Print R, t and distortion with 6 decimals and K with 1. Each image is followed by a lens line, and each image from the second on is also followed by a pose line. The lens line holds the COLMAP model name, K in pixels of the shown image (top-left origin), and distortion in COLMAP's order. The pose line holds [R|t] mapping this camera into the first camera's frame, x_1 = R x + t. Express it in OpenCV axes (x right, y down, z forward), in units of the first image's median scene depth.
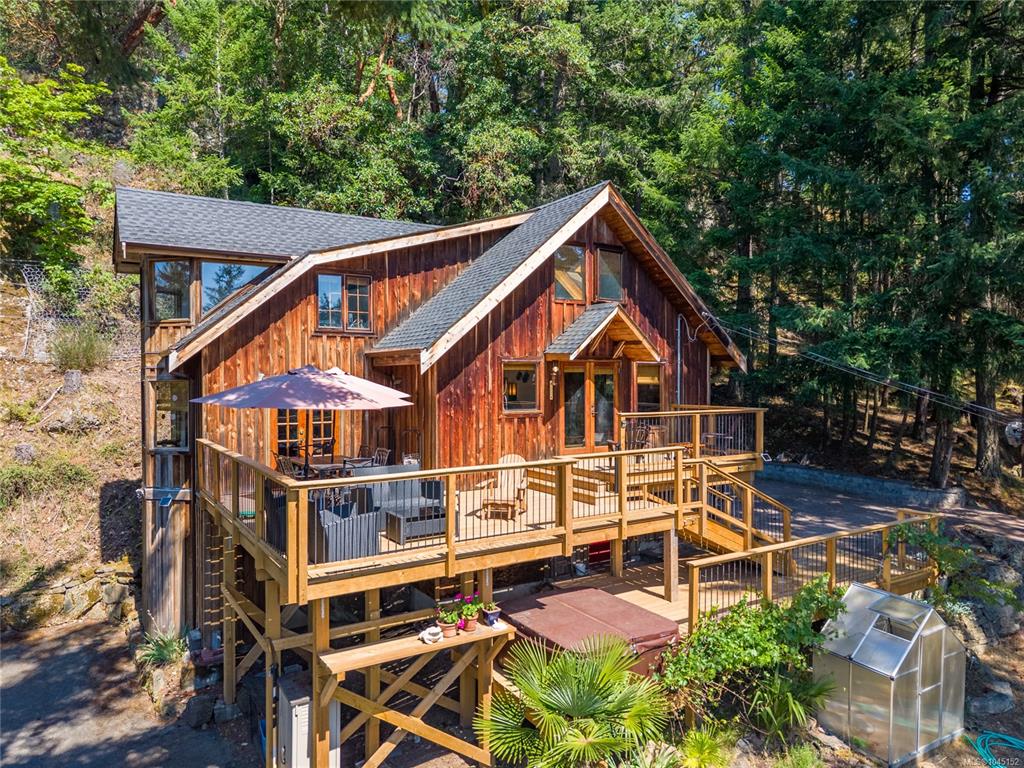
lens RADIAL K [[684.1, 0, 511.7], [0, 684.1, 388.1], [0, 0, 1]] dist [0.025011, -0.032765]
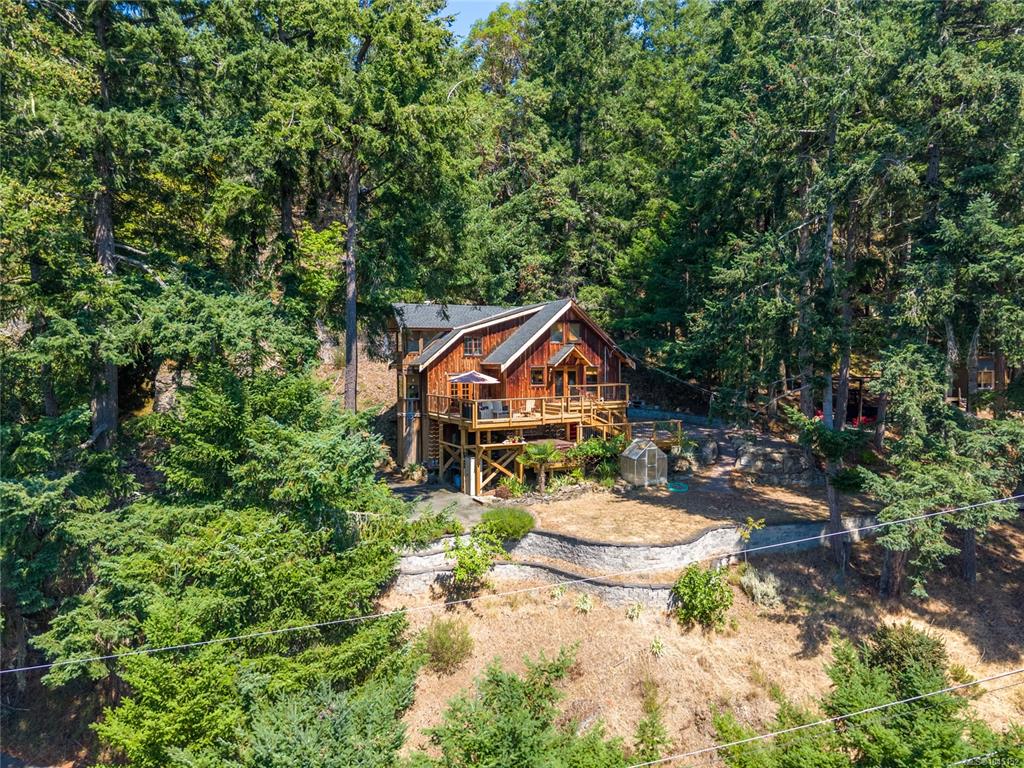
lens RADIAL K [[684.1, 0, 511.7], [0, 684.1, 388.1], [0, 0, 1]] dist [0.025011, -0.032765]
pose [[0.994950, 0.000299, -0.100369, 0.186214], [0.002374, 0.999646, 0.026510, -0.027696], [0.100342, -0.026614, 0.994597, -1.729884]]
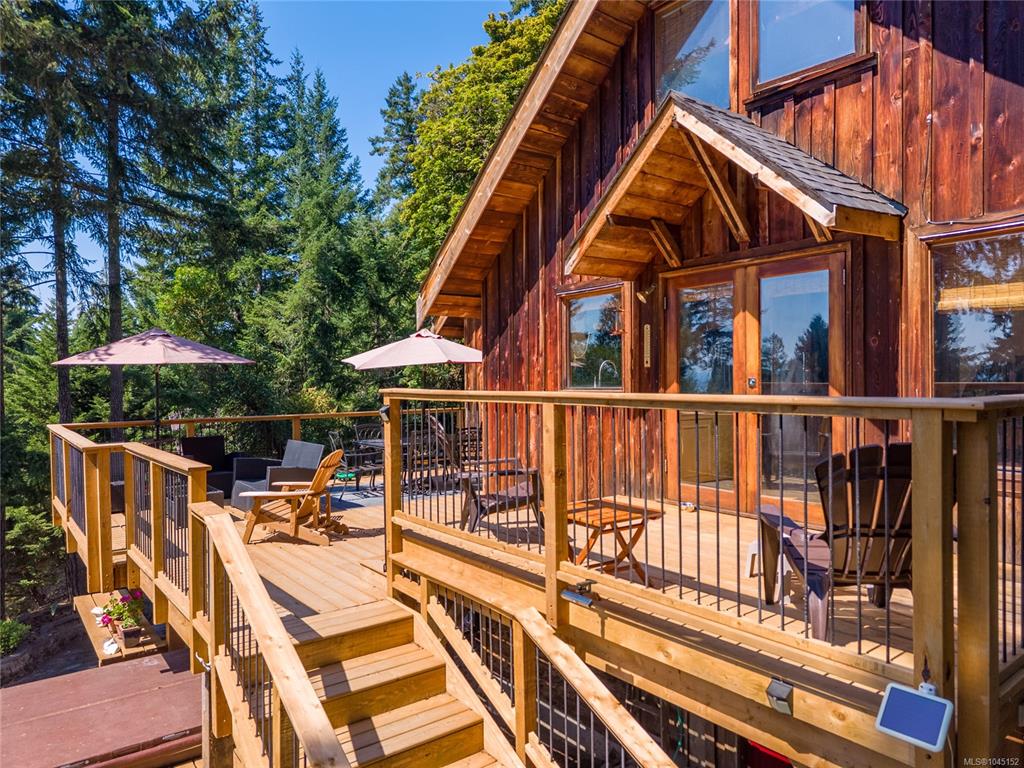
lens RADIAL K [[684.1, 0, 511.7], [0, 684.1, 388.1], [0, 0, 1]] dist [0.025011, -0.032765]
pose [[0.084460, 0.015359, -0.996308, 0.524278], [-0.005833, 0.999872, 0.014920, 0.026173], [0.996410, 0.004551, 0.084539, 0.912955]]
